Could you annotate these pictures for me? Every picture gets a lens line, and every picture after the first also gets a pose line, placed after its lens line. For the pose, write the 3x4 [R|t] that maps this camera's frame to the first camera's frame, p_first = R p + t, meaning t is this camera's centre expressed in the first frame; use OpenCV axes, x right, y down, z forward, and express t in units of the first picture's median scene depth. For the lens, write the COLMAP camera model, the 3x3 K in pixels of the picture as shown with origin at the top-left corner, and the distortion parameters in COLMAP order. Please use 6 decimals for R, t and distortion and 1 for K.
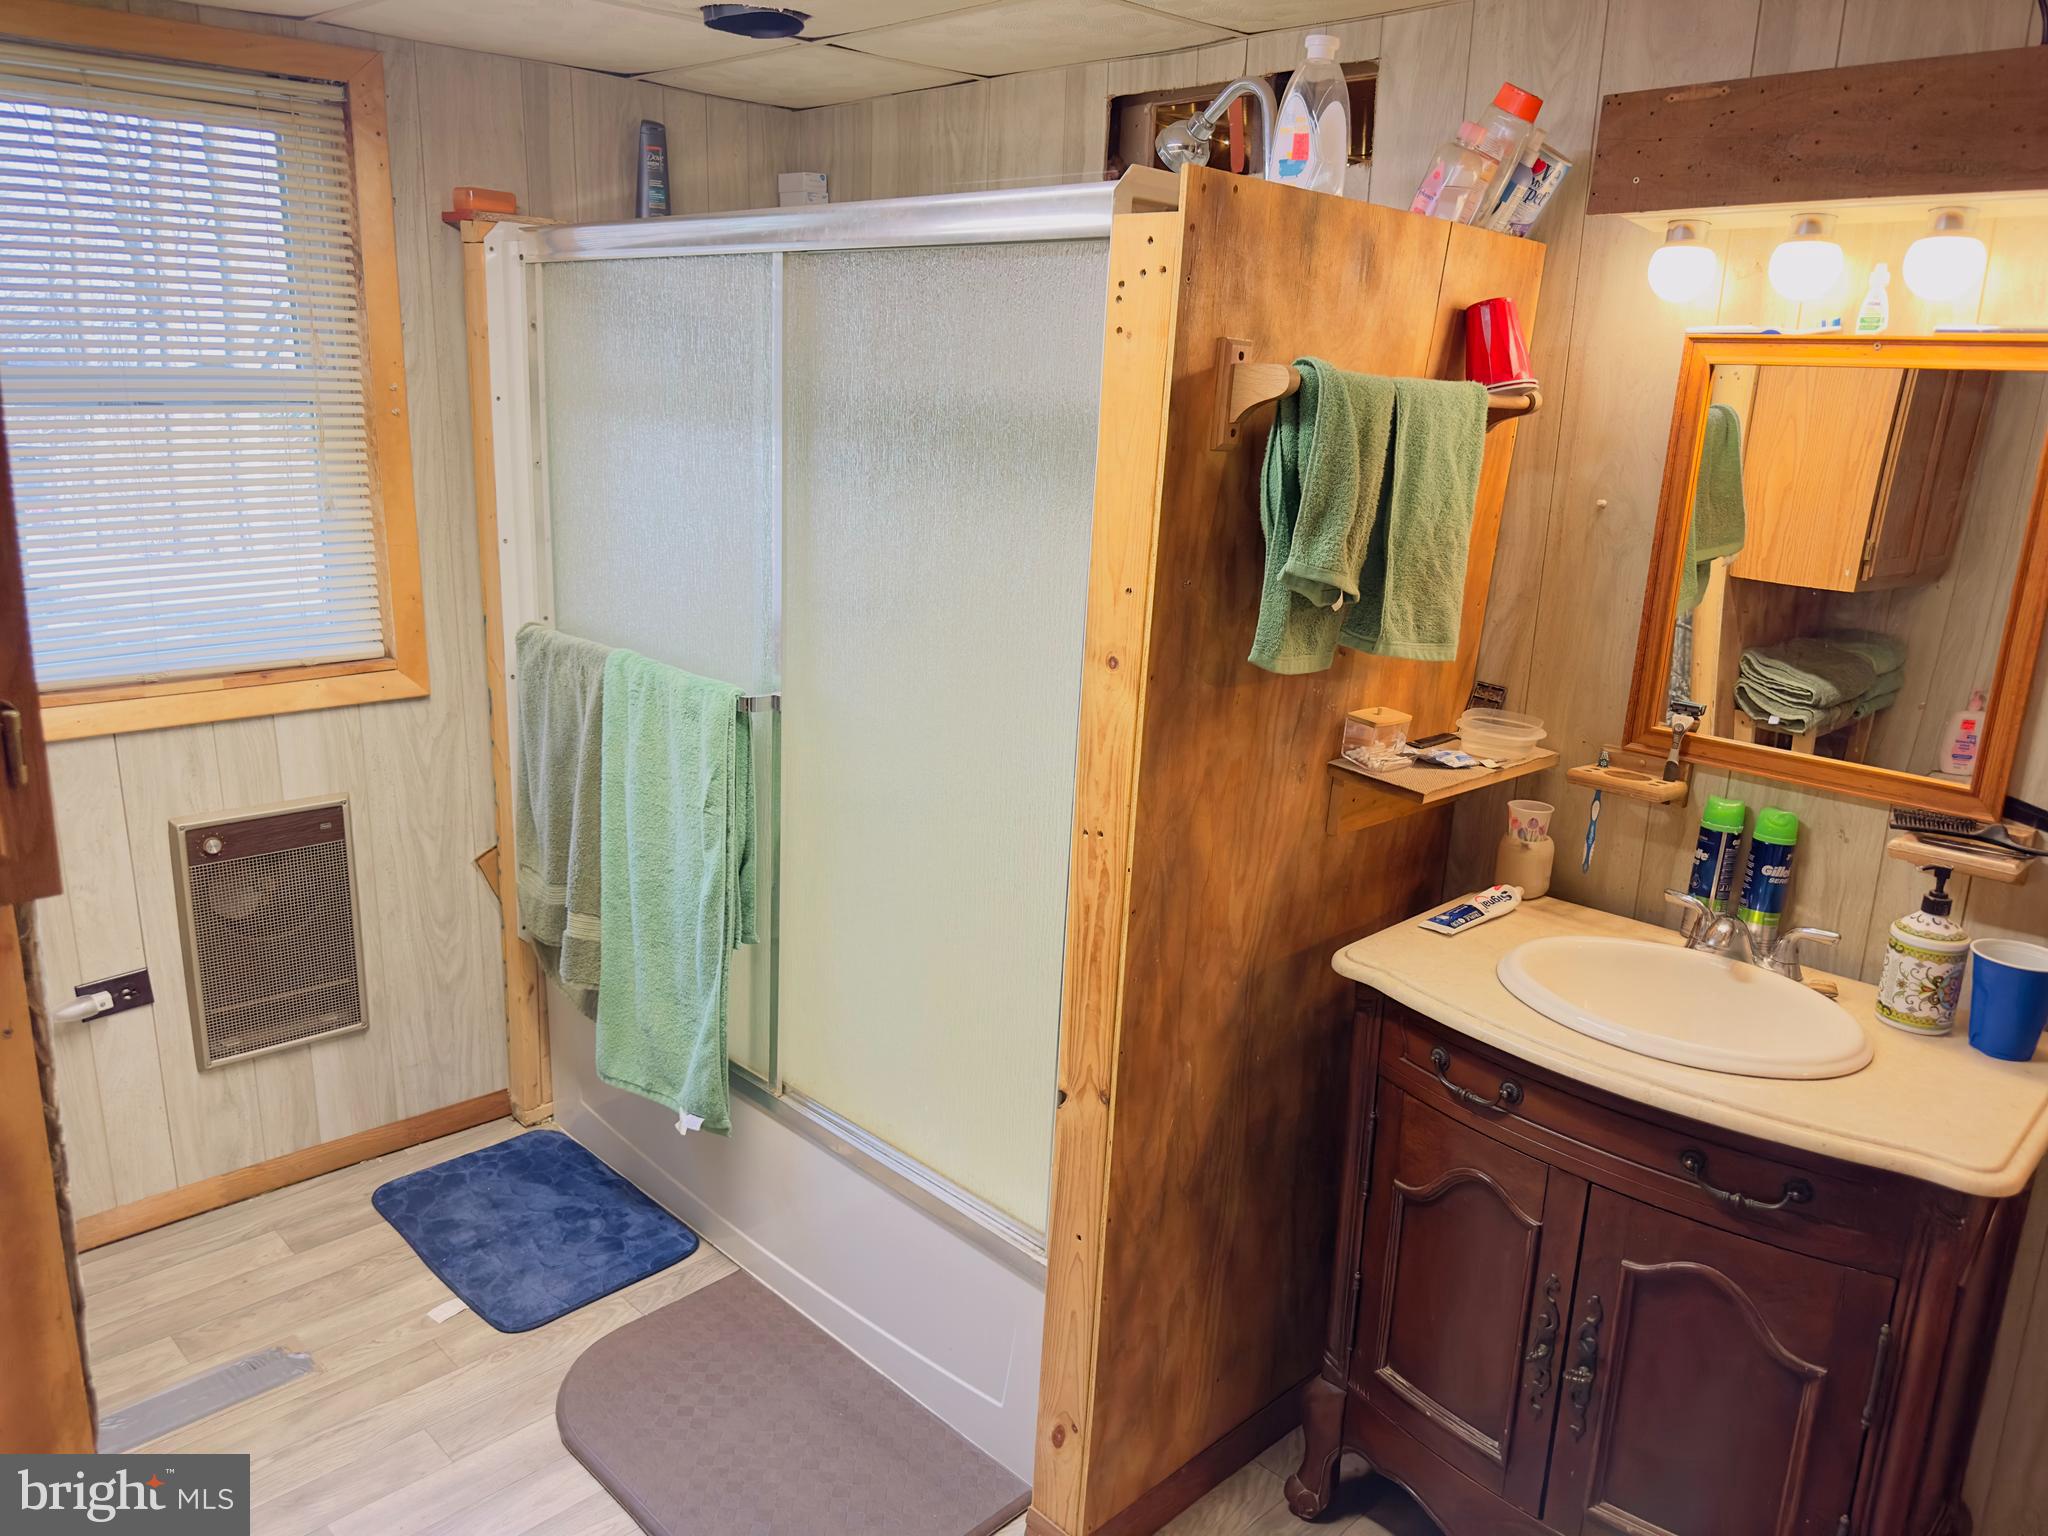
lens RADIAL K [[1446.4, 0, 1024.7], [0, 1446.4, 751.1], [0, 0, 1]] dist [0.135814, -0.222568]
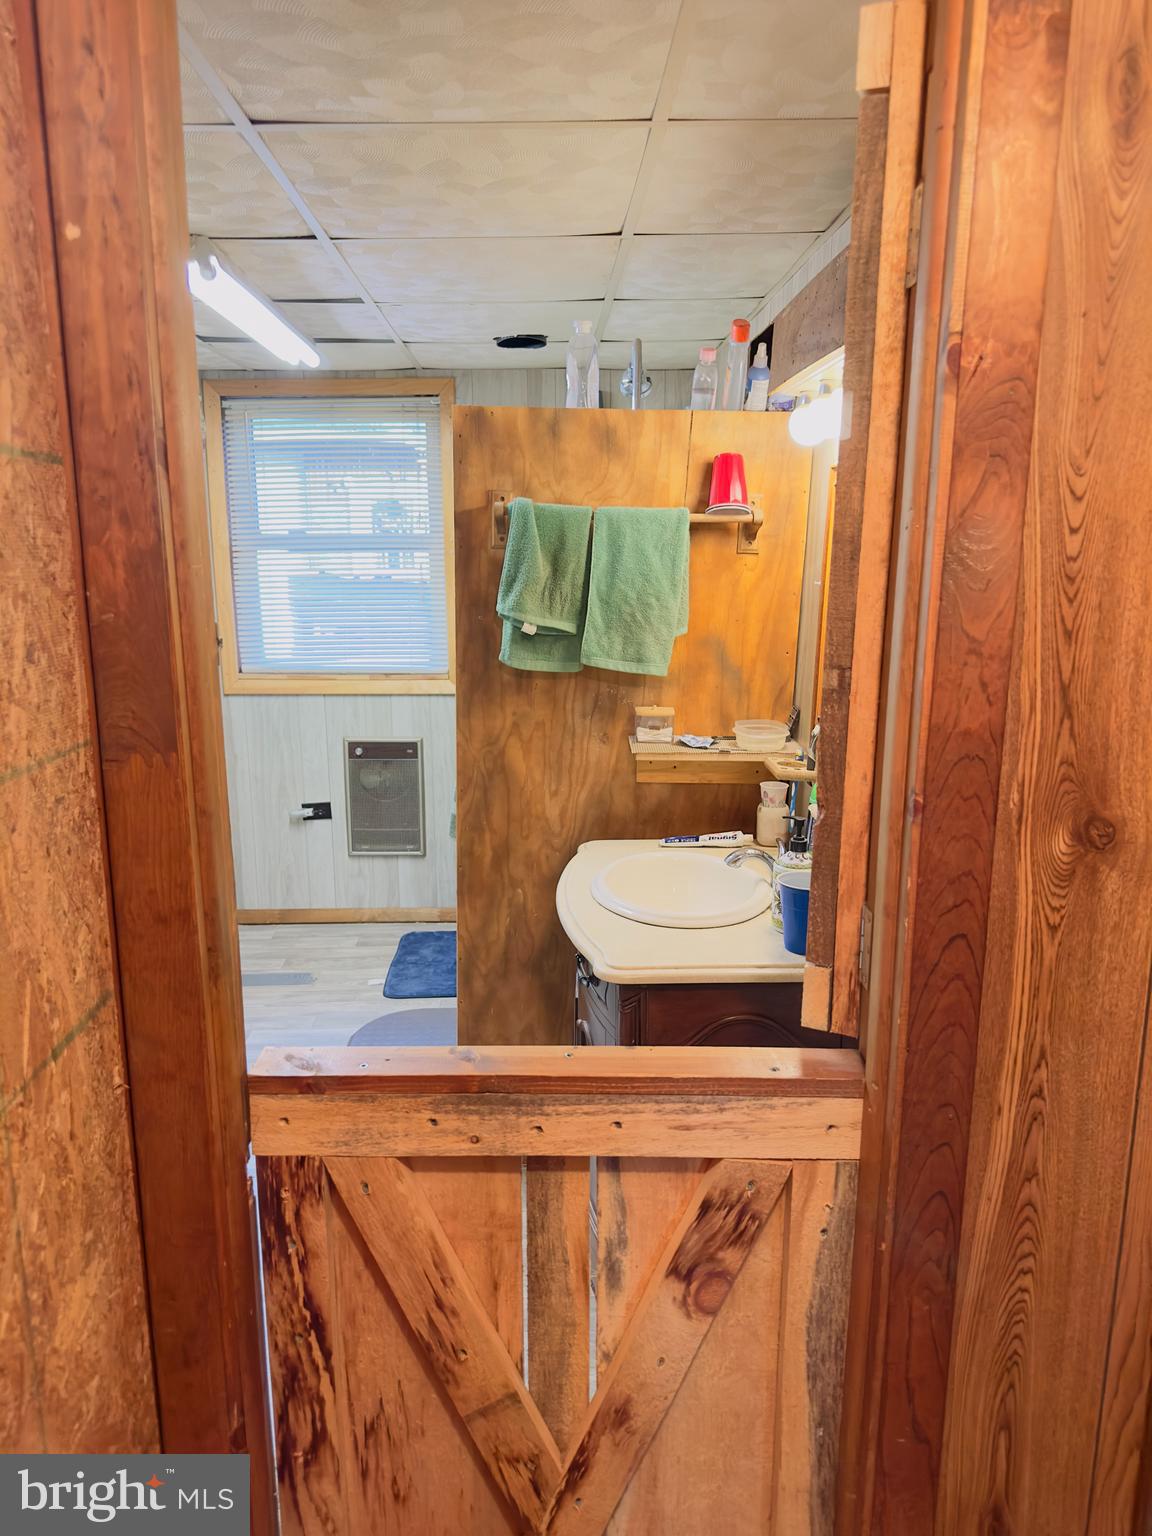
lens RADIAL K [[1084.8, 0, 576.8], [0, 1084.8, 765.0], [0, 0, 1]] dist [0.135814, -0.222568]
pose [[0.729467, 0.107677, -0.675488, 1.047632], [-0.145768, 0.989319, 0.000288, 0.050504], [0.668304, 0.098254, 0.737371, 0.041003]]
